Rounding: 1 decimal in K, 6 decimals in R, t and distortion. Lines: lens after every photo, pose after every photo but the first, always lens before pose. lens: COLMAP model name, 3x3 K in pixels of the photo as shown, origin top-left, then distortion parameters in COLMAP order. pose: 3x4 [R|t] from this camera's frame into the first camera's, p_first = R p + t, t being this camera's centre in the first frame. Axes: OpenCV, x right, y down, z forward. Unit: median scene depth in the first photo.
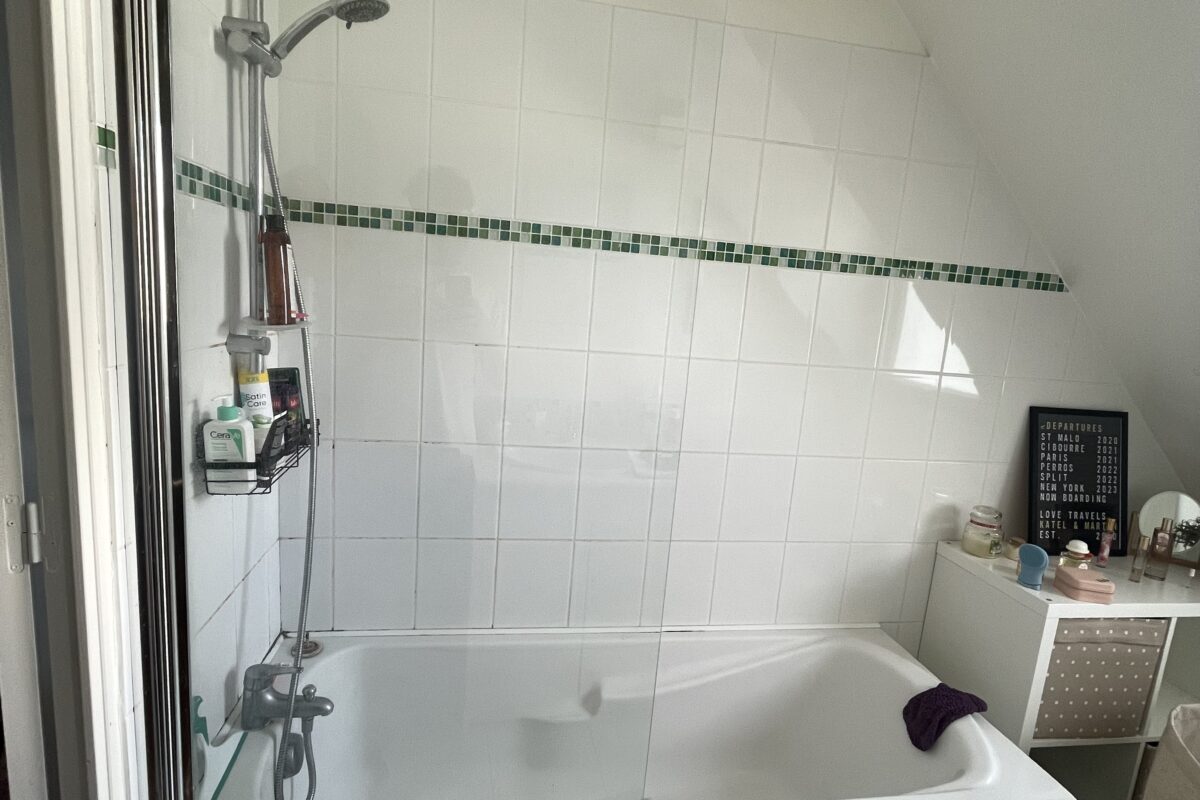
lens RADIAL K [[645.2, 0, 597.6], [0, 645.2, 407.0], [0, 0, 1]] dist [-0.005637, 0.002722]
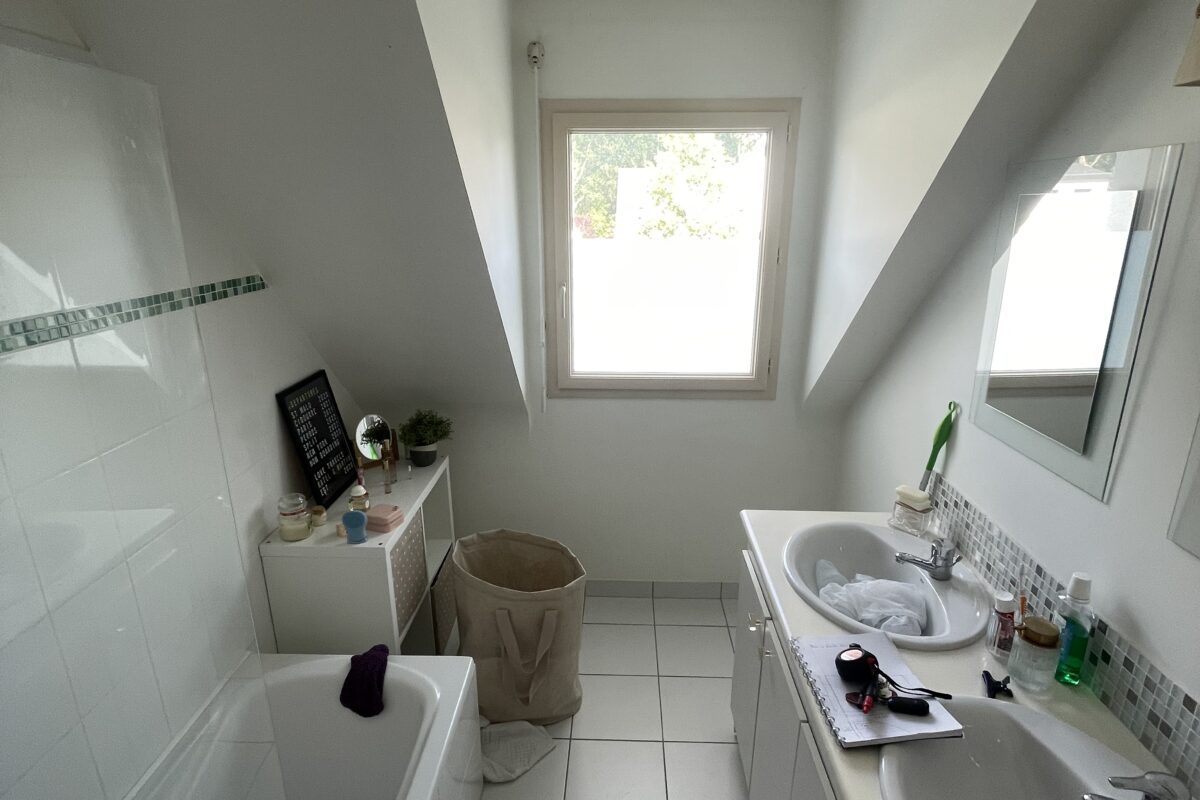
lens RADIAL K [[645.2, 0, 602.1], [0, 645.2, 396.3], [0, 0, 1]] dist [-0.005637, 0.002722]
pose [[0.175838, -0.358214, 0.916932, -0.247151], [0.177396, 0.927726, 0.328412, -0.269074], [-0.968304, 0.104913, 0.226675, 0.219363]]
